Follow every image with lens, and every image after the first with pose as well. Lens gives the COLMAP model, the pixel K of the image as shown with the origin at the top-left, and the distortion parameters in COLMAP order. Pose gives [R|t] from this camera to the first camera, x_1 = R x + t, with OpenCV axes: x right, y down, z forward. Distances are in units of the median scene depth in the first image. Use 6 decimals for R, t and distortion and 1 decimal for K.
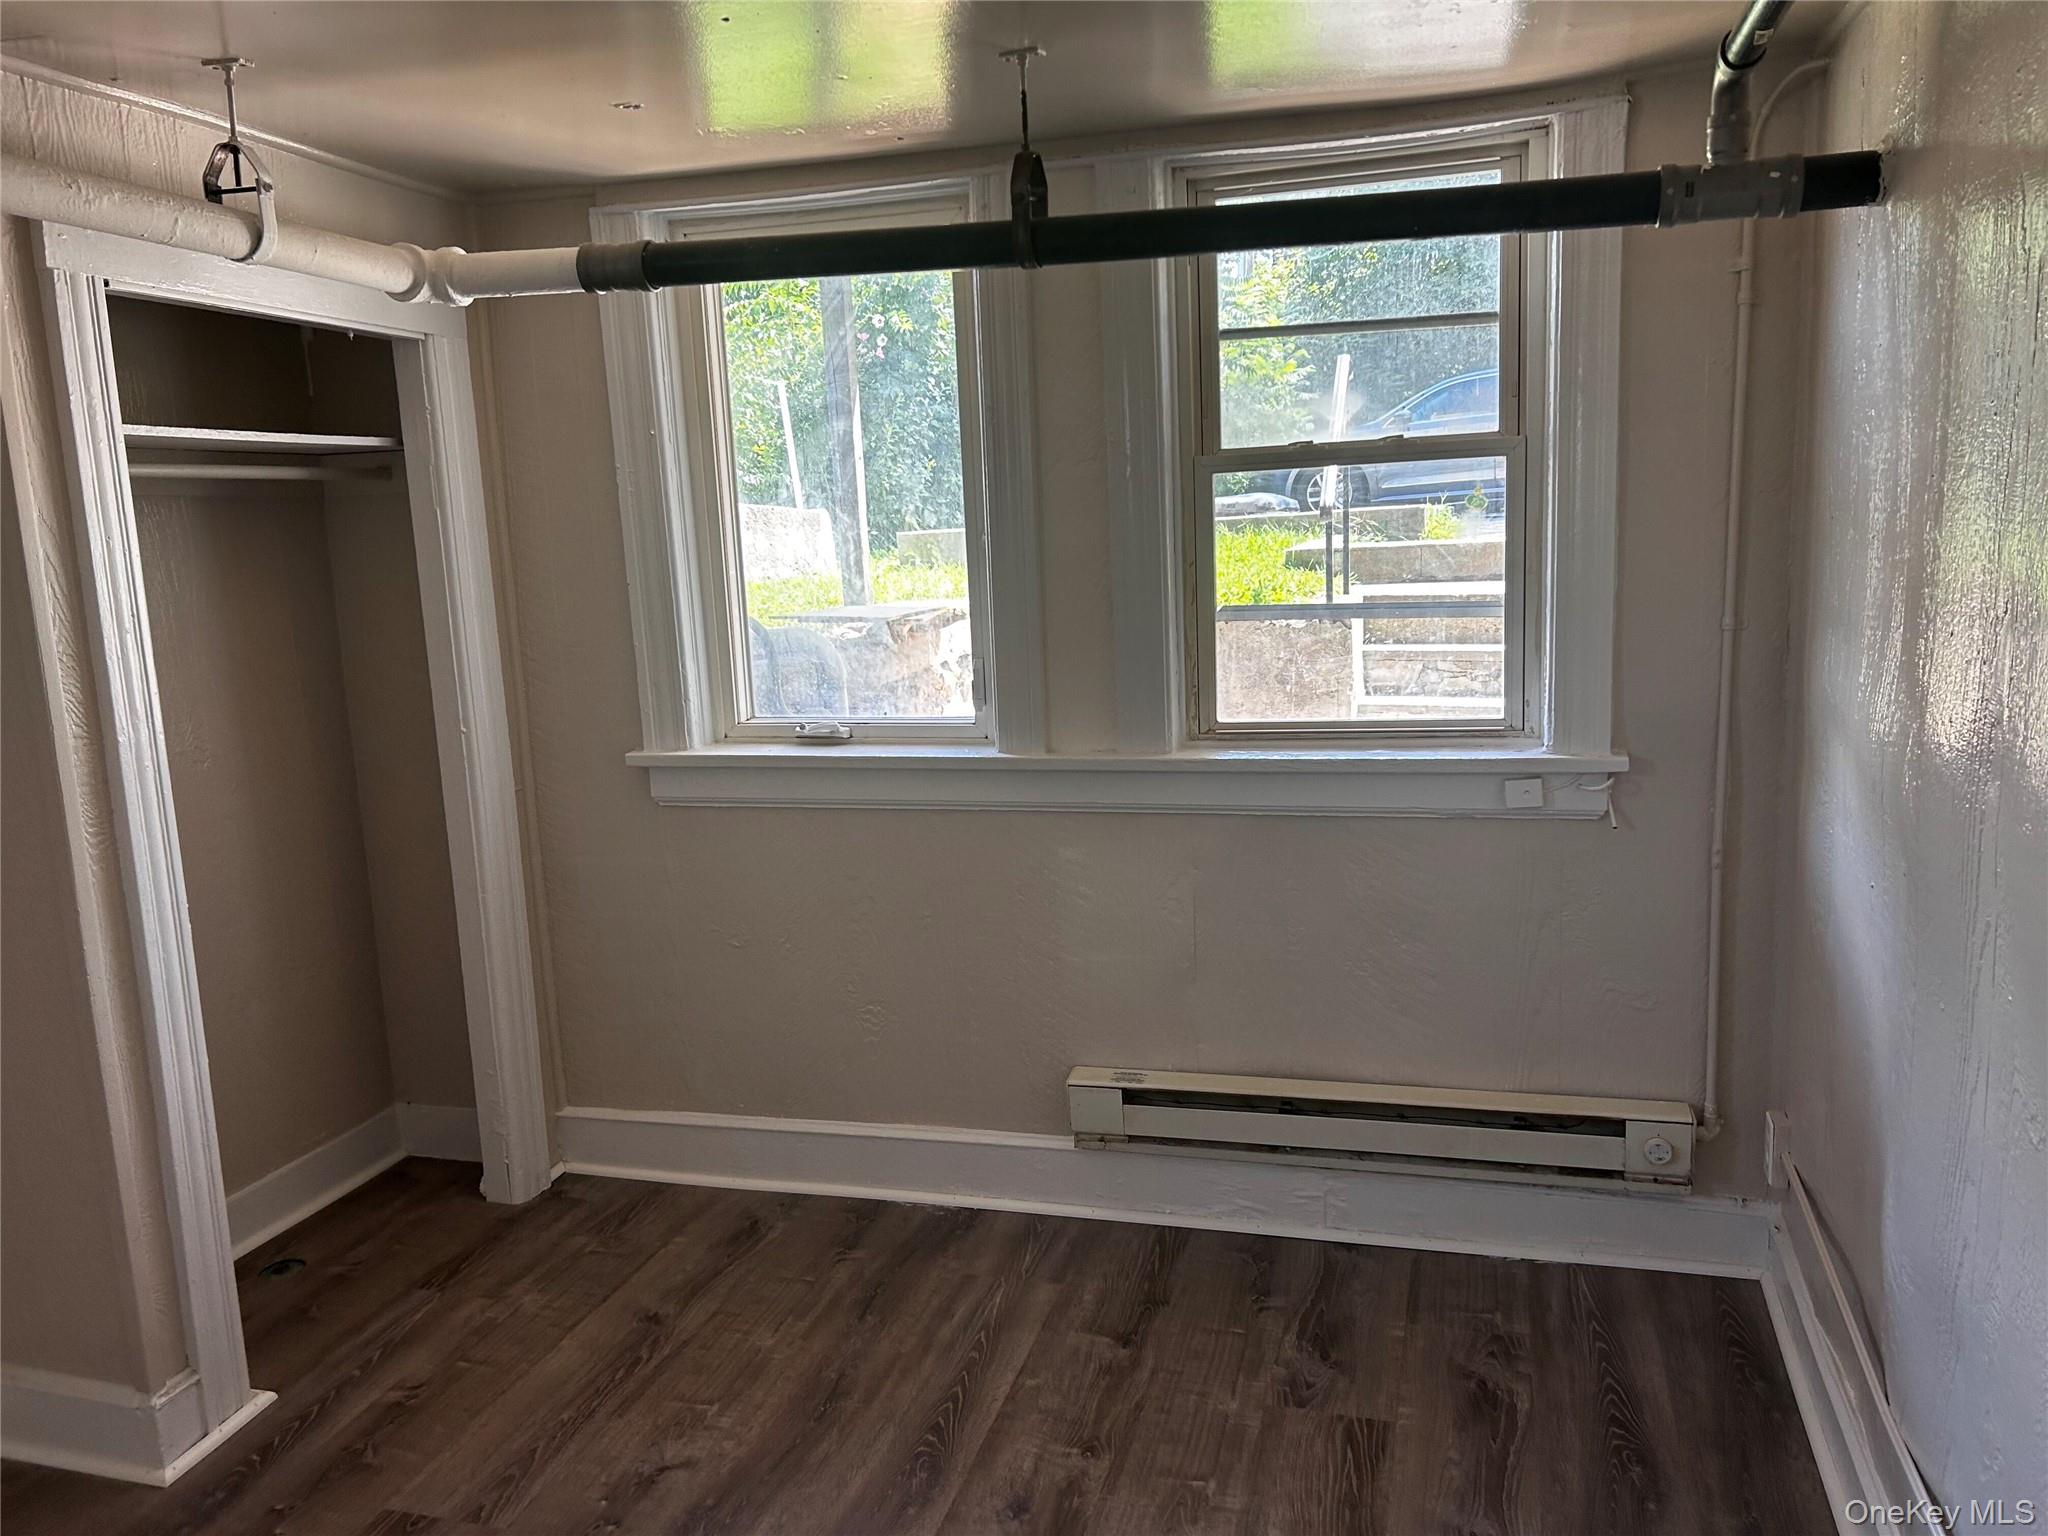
lens RADIAL K [[1552.2, 0, 1014.8], [0, 1552.2, 781.1], [0, 0, 1]] dist [0.087561, -0.112772]
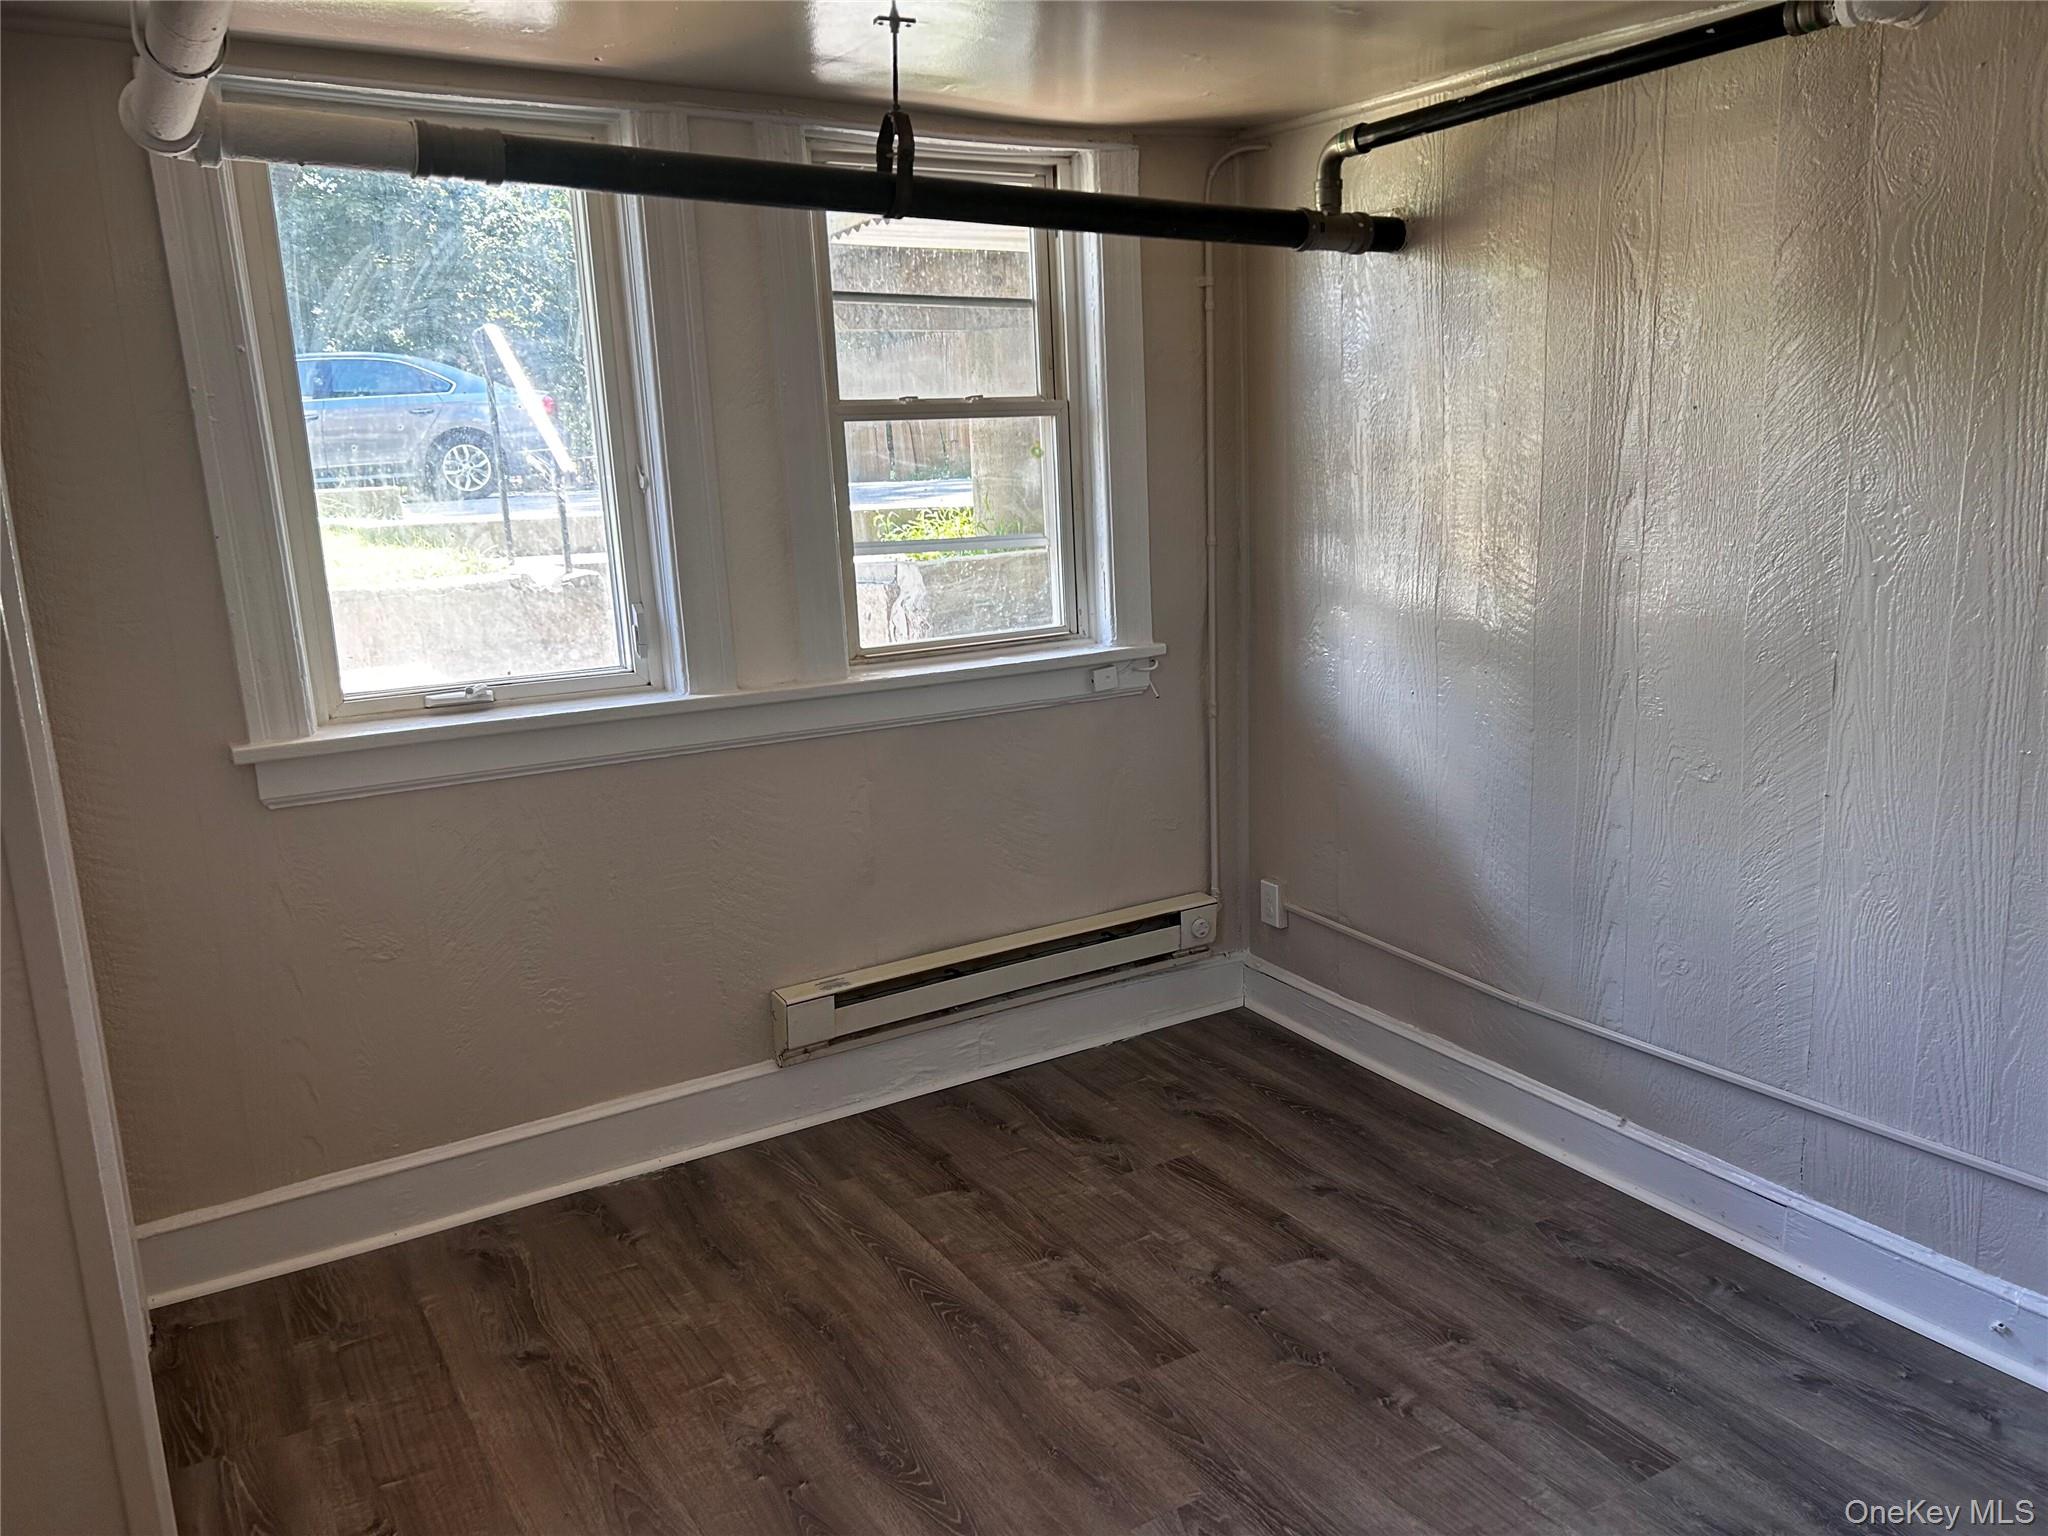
lens RADIAL K [[1552.2, 0, 1014.8], [0, 1552.2, 781.1], [0, 0, 1]] dist [0.087561, -0.112772]
pose [[0.671145, -0.135463, 0.728844, -0.655105], [0.133942, 0.989140, 0.060503, 0.003778], [-0.729125, 0.057017, 0.682001, 0.179486]]
